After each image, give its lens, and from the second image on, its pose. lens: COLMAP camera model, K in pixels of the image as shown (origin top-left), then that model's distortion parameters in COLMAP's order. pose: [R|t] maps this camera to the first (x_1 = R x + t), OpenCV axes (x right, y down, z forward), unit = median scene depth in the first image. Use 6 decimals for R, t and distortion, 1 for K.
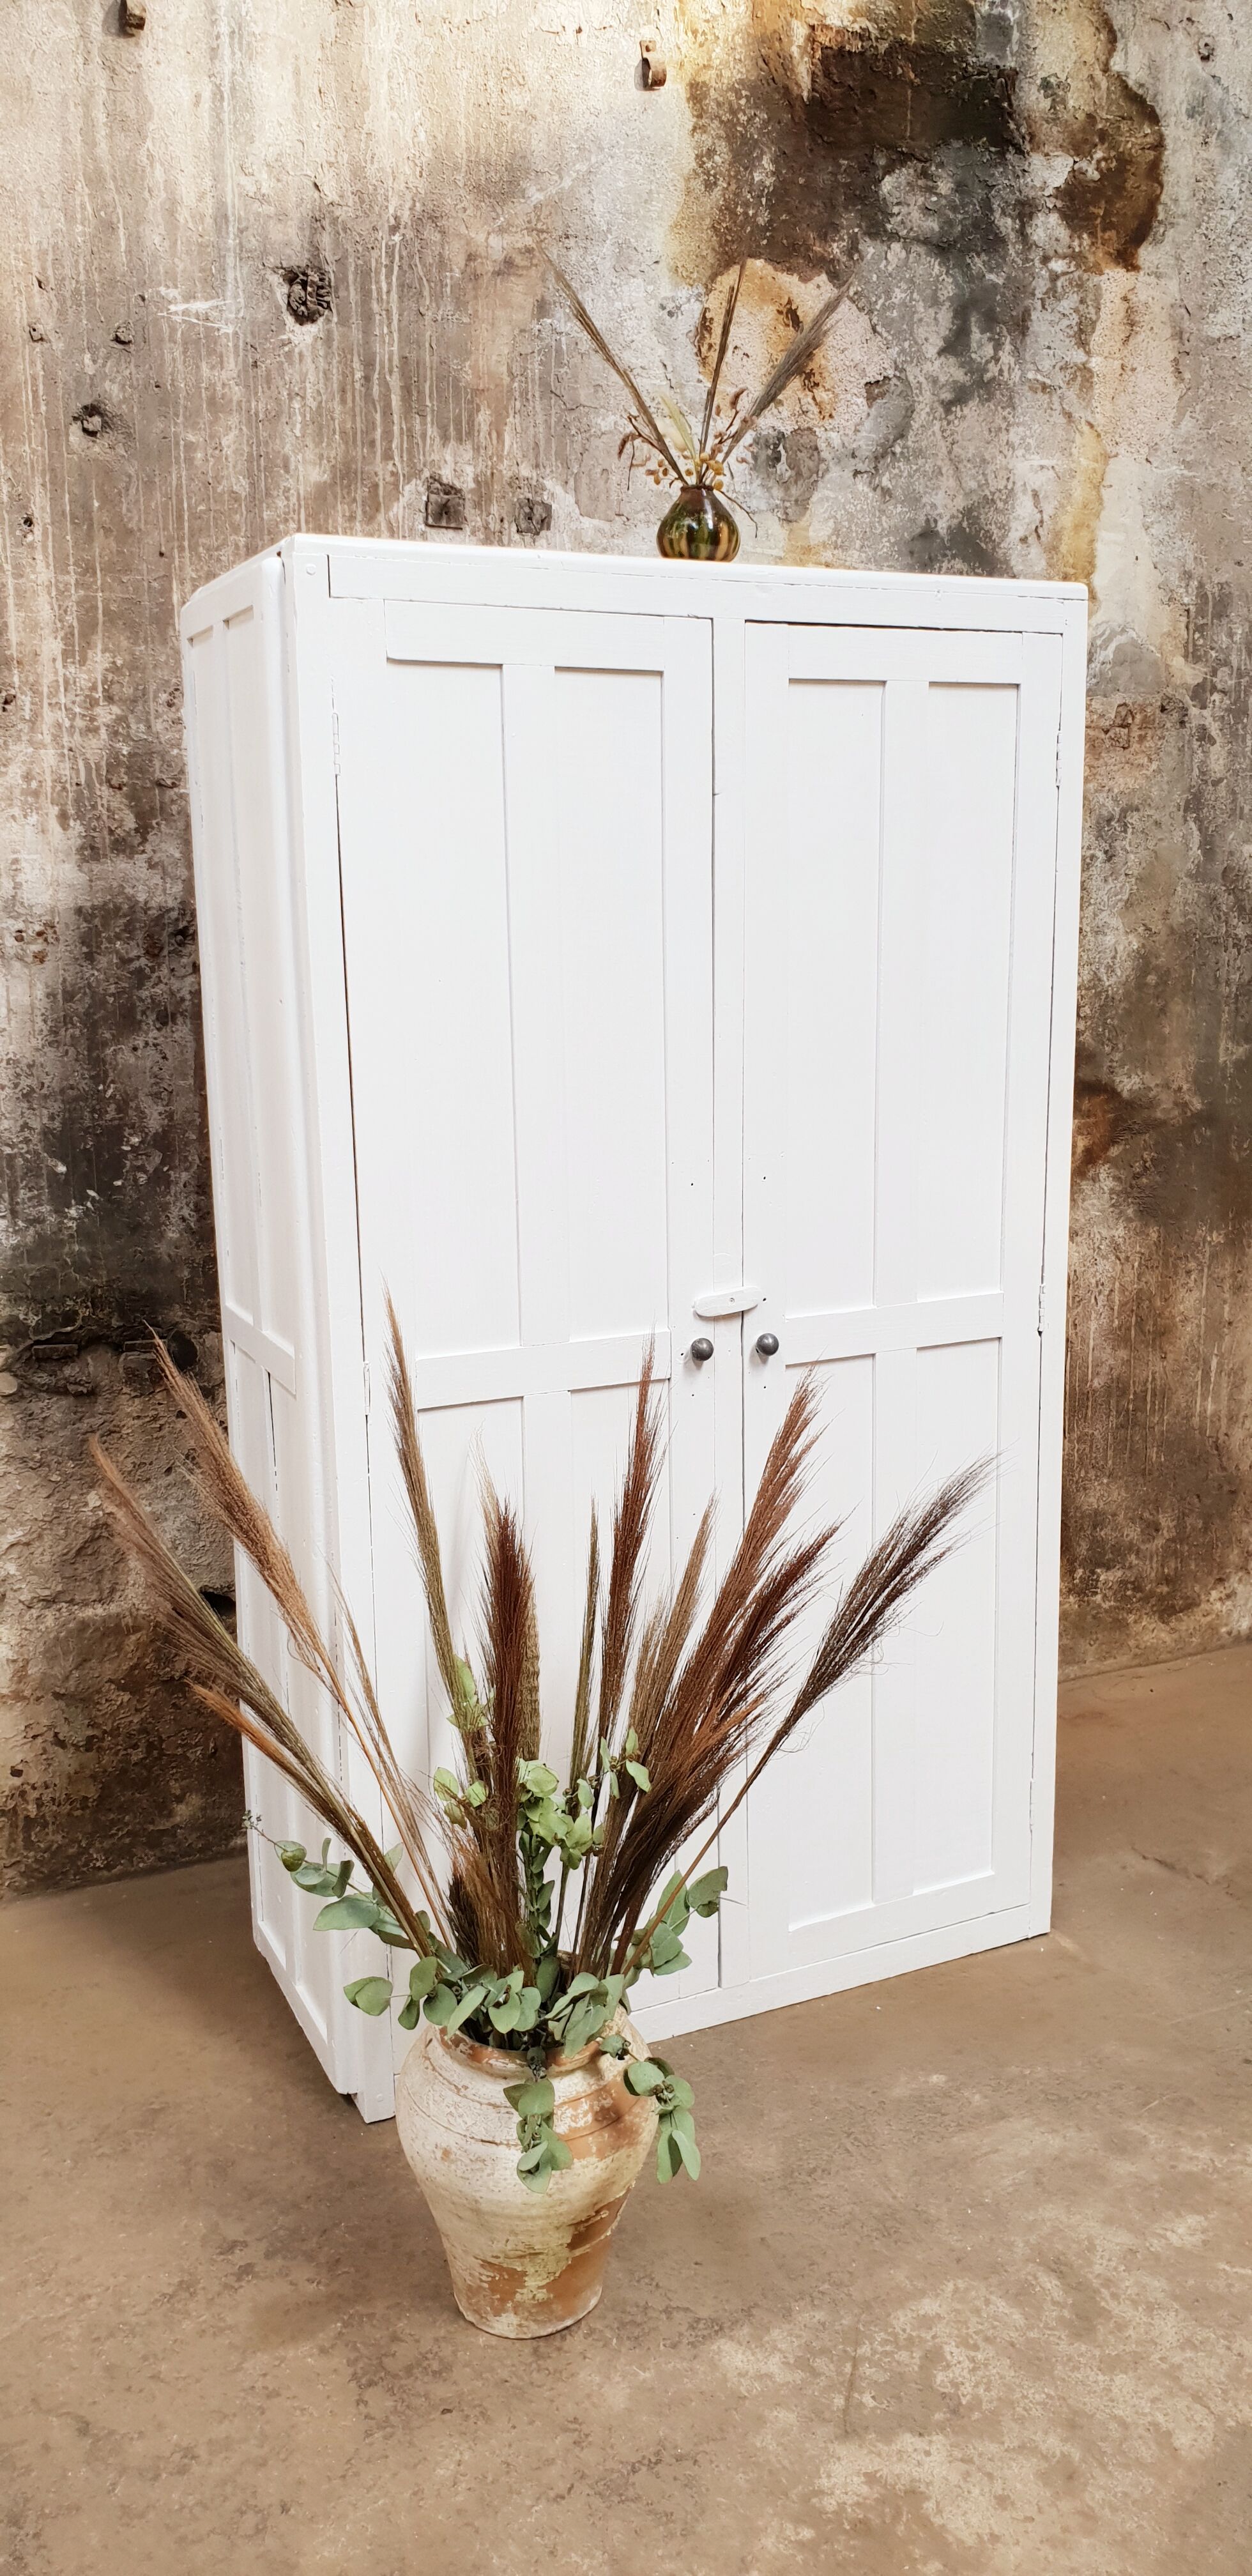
lens RADIAL K [[2020.4, 0, 680.7], [0, 2020.4, 1282.0], [0, 0, 1]] dist [-0.016859, 0.051849]
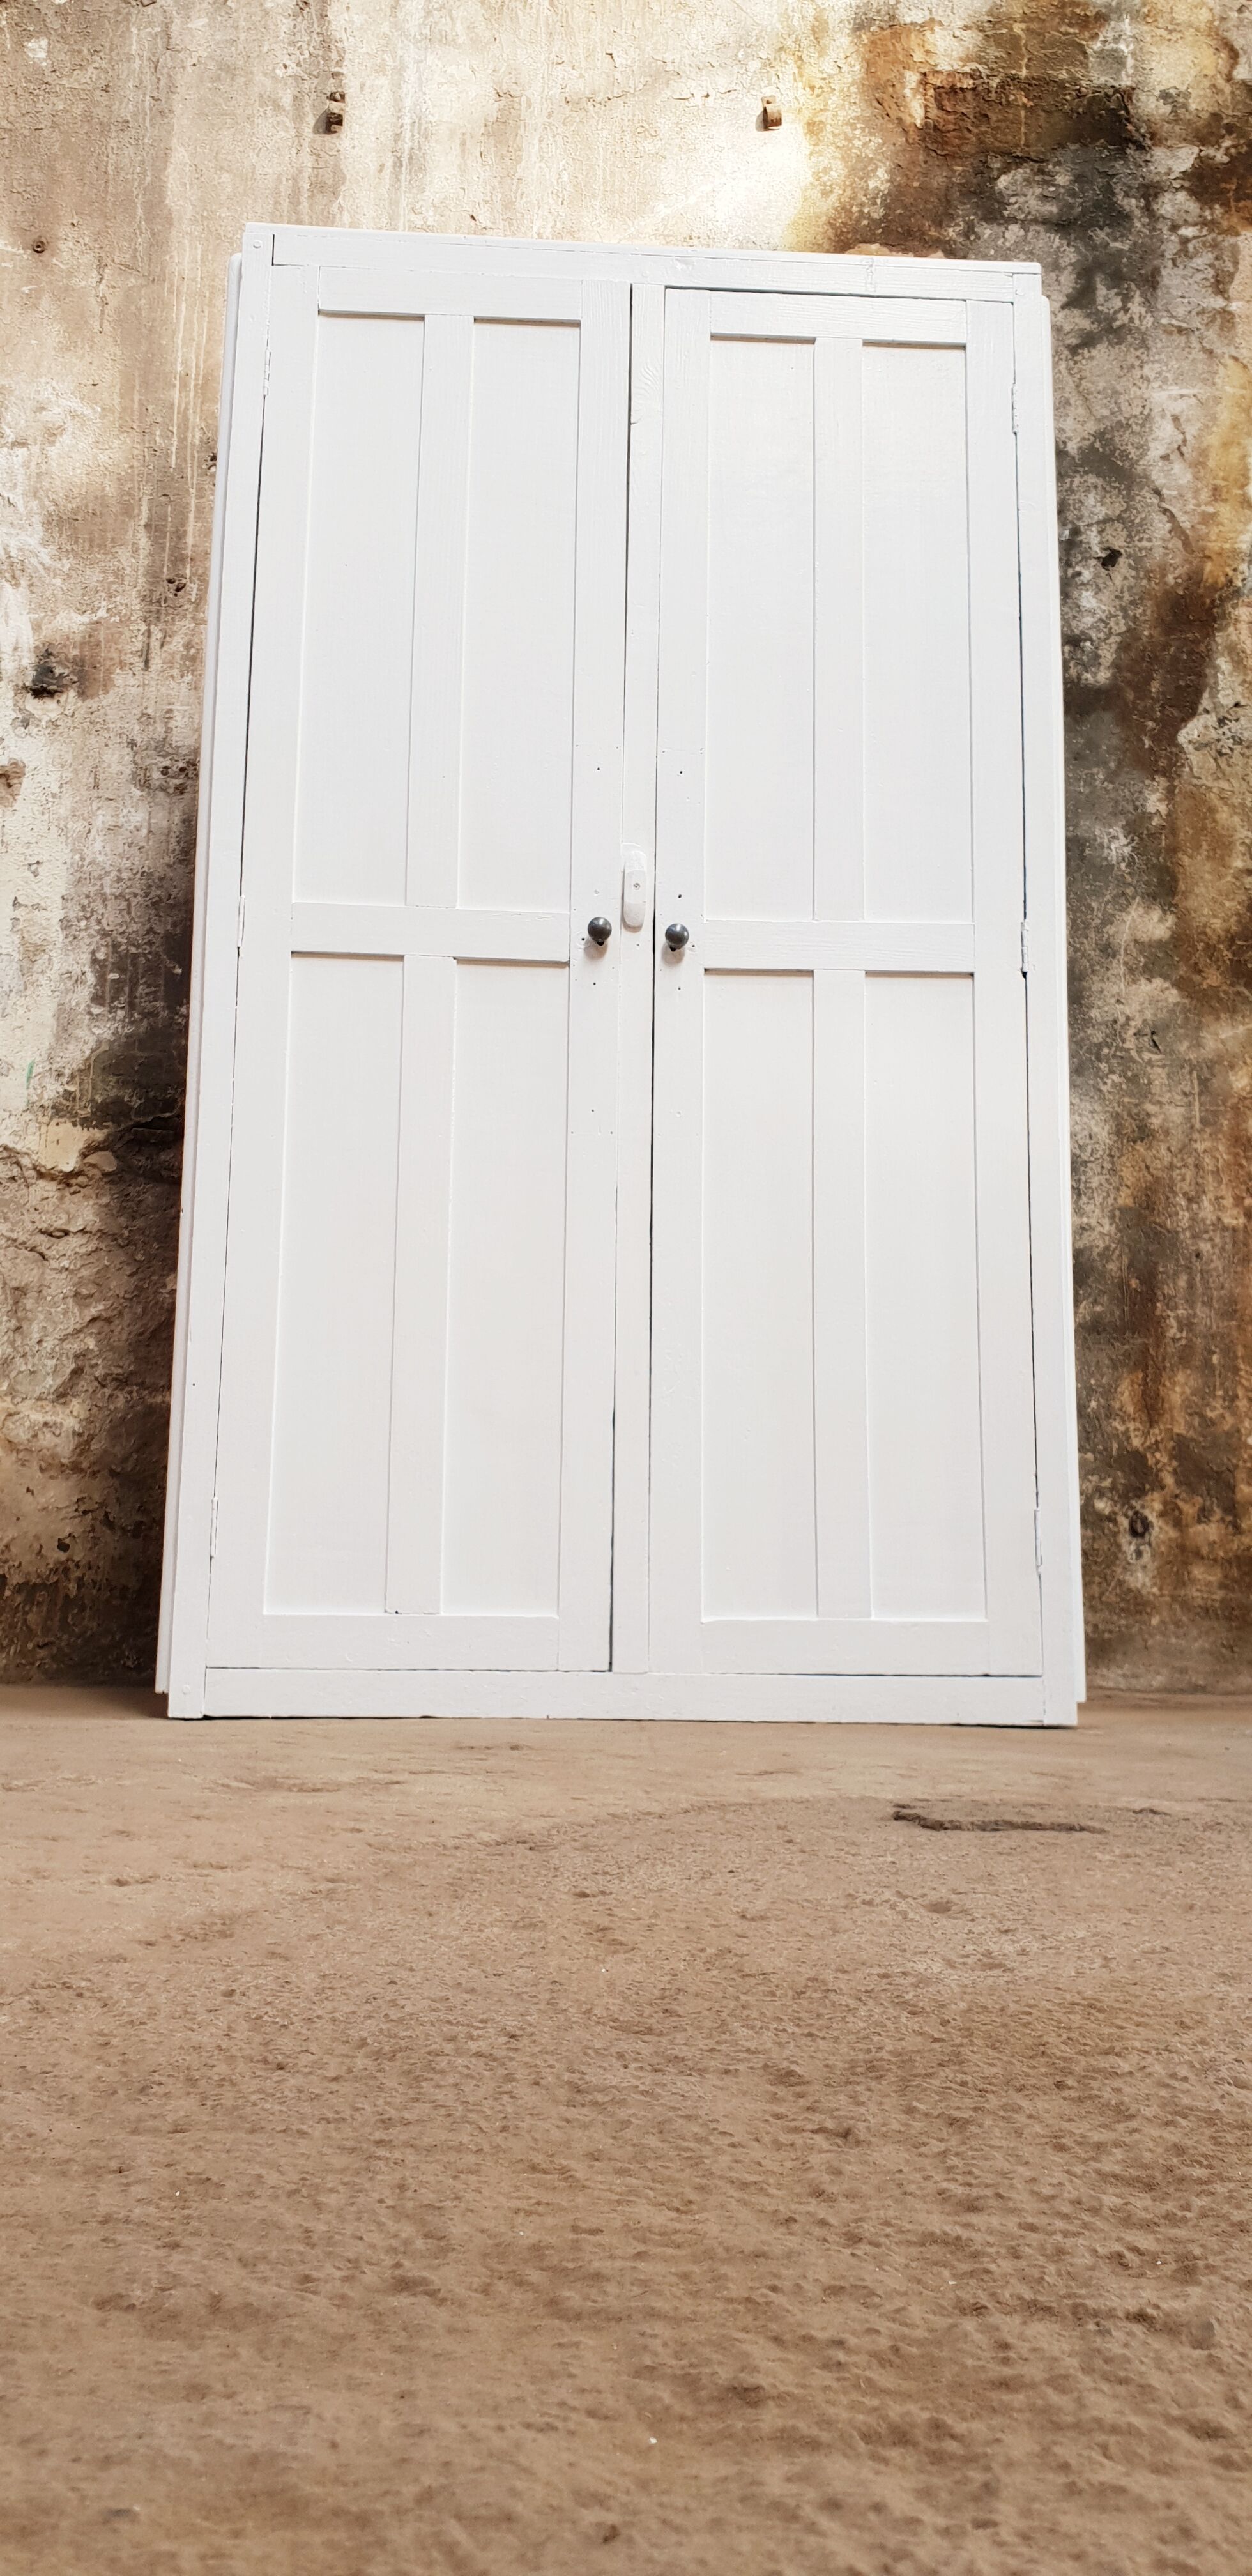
lens RADIAL K [[2020.4, 0, 671.5], [0, 2020.4, 1281.1], [0, 0, 1]] dist [-0.016859, 0.051849]
pose [[0.927056, -0.045127, -0.372196, 0.339246], [-0.093073, 0.933954, -0.345062, 0.448403], [0.363186, 0.354534, 0.861628, 0.201742]]
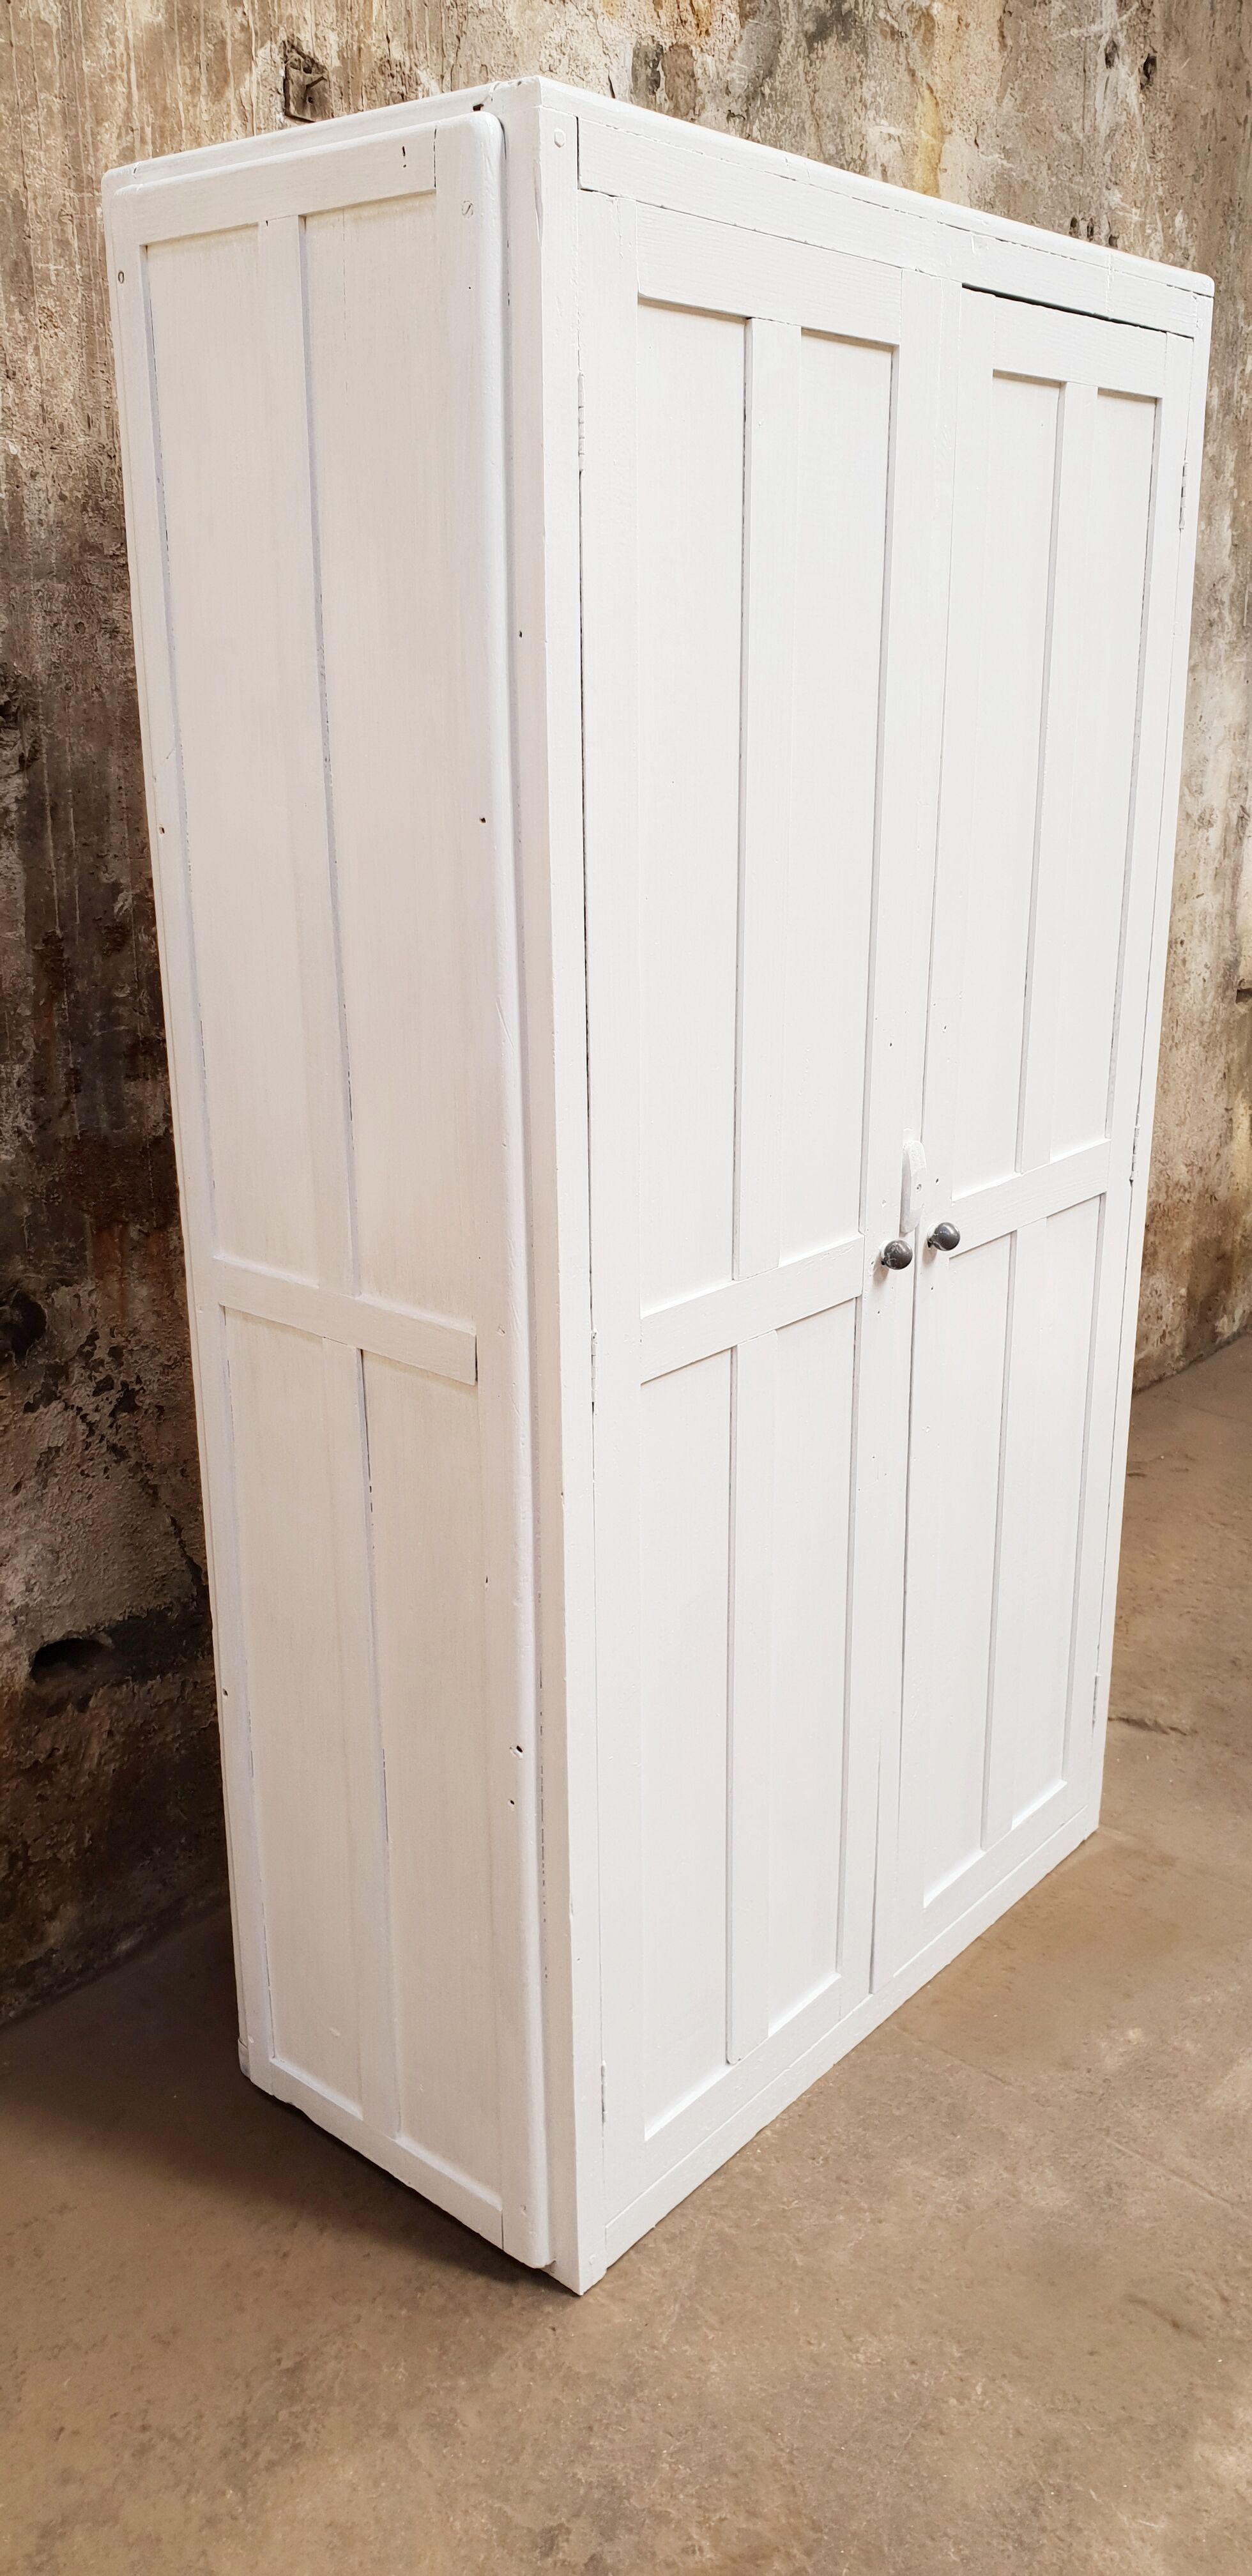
lens RADIAL K [[2020.4, 0, 683.3], [0, 2020.4, 1280.2], [0, 0, 1]] dist [-0.016859, 0.051849]
pose [[0.906553, -0.117011, 0.405548, -0.330273], [0.072767, 0.989747, 0.122907, -0.050204], [-0.415772, -0.081912, 0.905773, 0.270792]]
